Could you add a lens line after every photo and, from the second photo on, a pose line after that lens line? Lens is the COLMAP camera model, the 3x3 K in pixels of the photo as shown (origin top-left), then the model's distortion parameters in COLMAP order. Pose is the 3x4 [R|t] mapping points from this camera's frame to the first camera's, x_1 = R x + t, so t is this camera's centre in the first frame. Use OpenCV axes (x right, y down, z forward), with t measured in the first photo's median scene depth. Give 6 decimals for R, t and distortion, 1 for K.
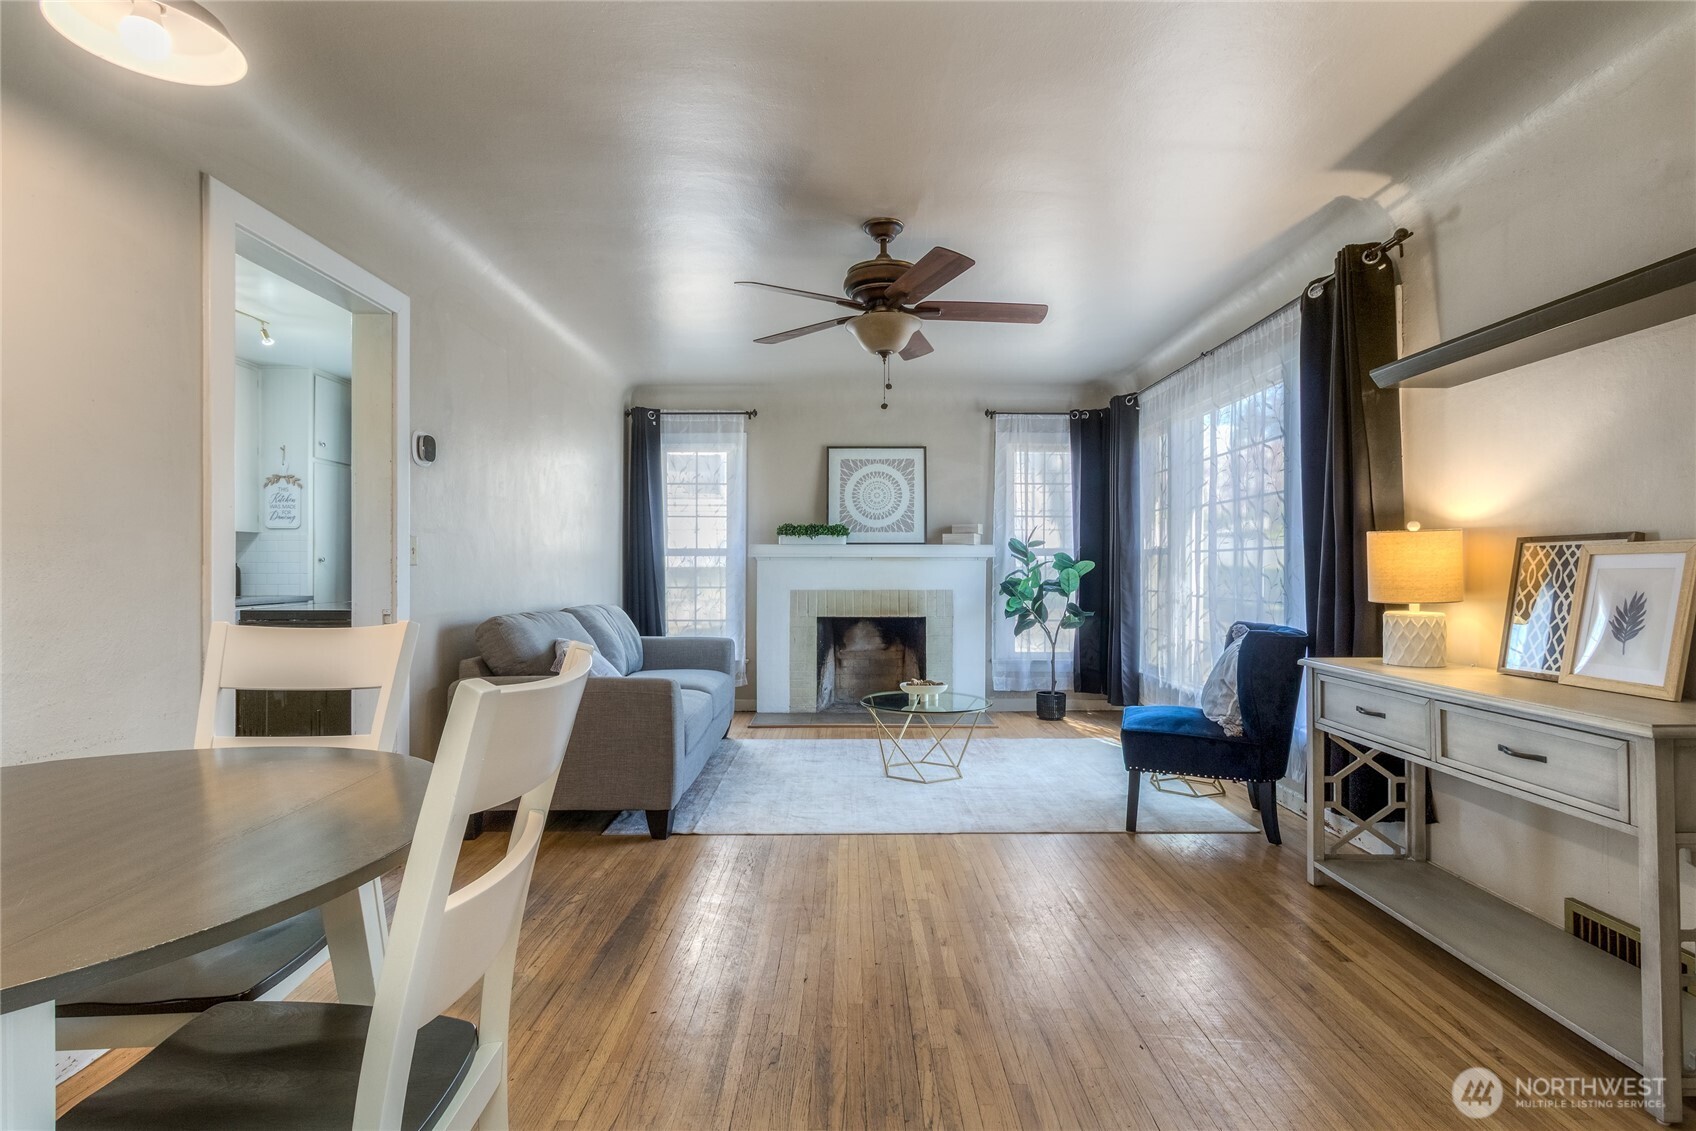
lens RADIAL K [[829.5, 0, 852.1], [0, 829.5, 566.4], [0, 0, 1]] dist [0.004592, 0.000421]
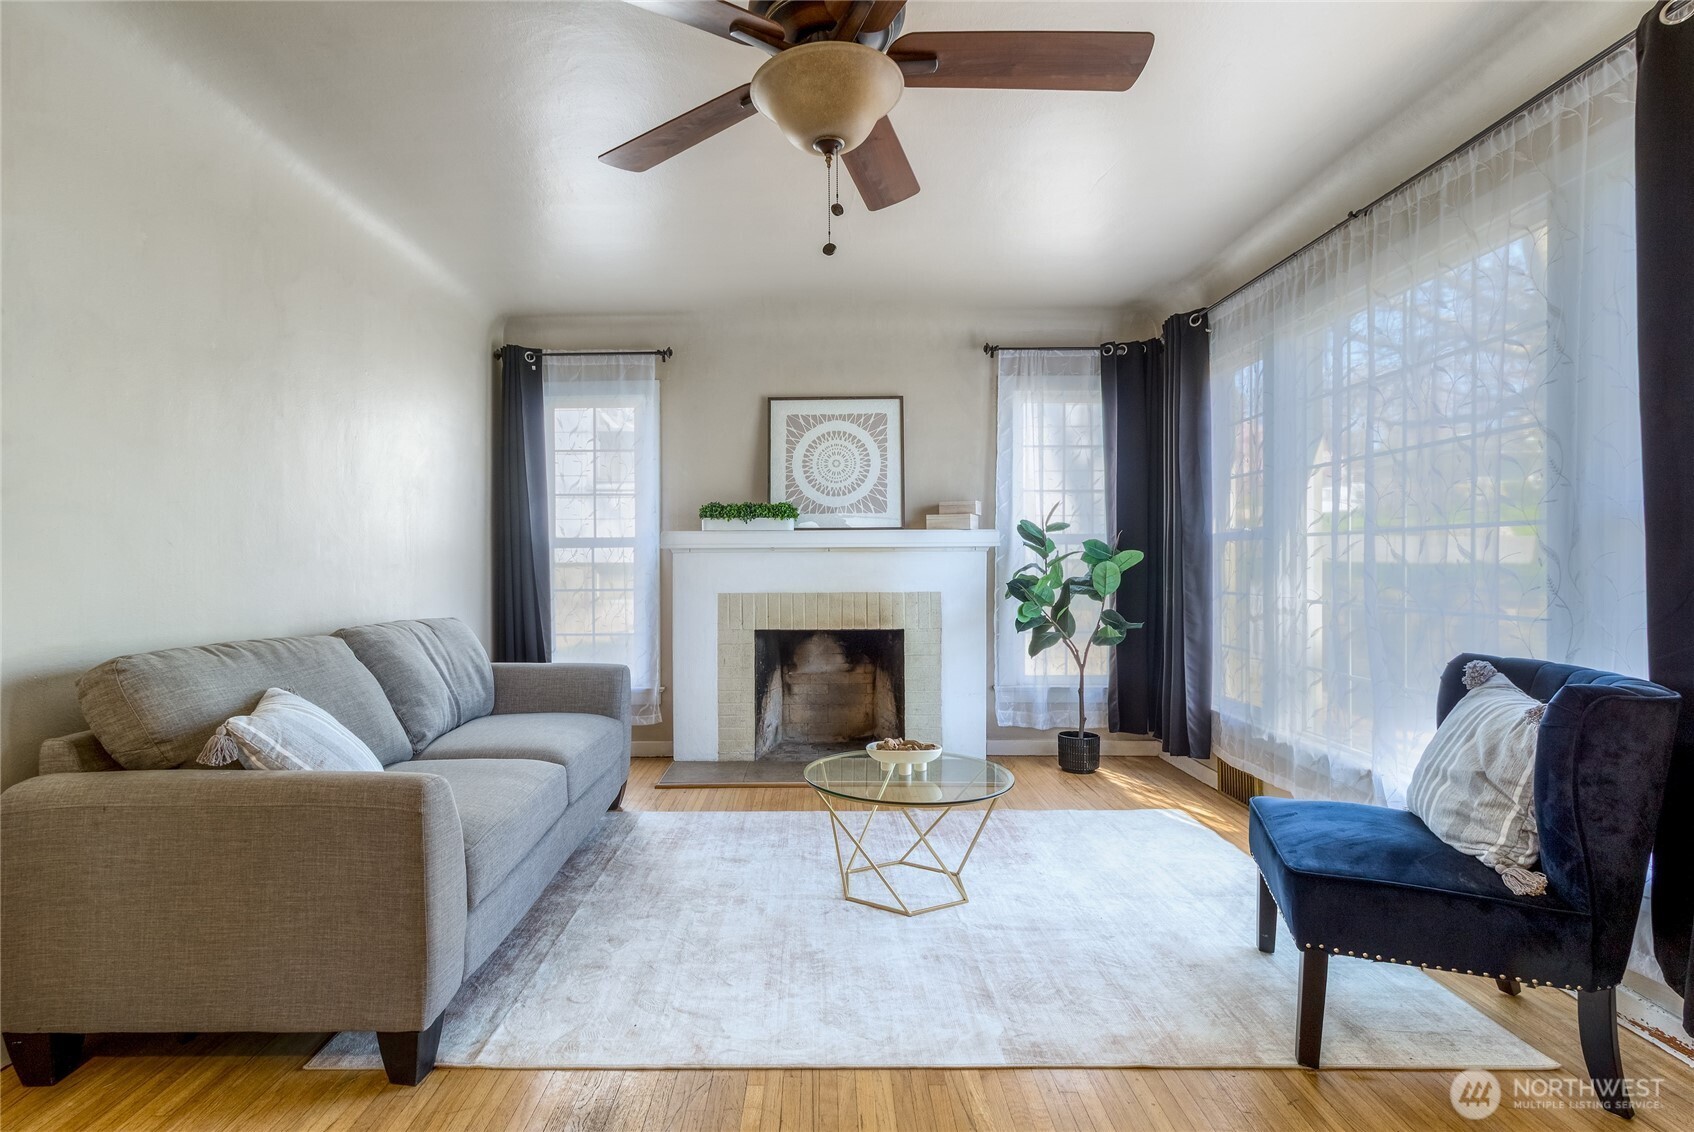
lens RADIAL K [[828.5, 0, 812.3], [0, 828.5, 574.0], [0, 0, 1]] dist [0.004592, 0.000421]
pose [[0.999873, -0.006135, -0.014694, 0.021070], [0.006379, 0.999841, 0.016661, -0.000059], [0.014590, -0.016753, 0.999753, 0.293909]]
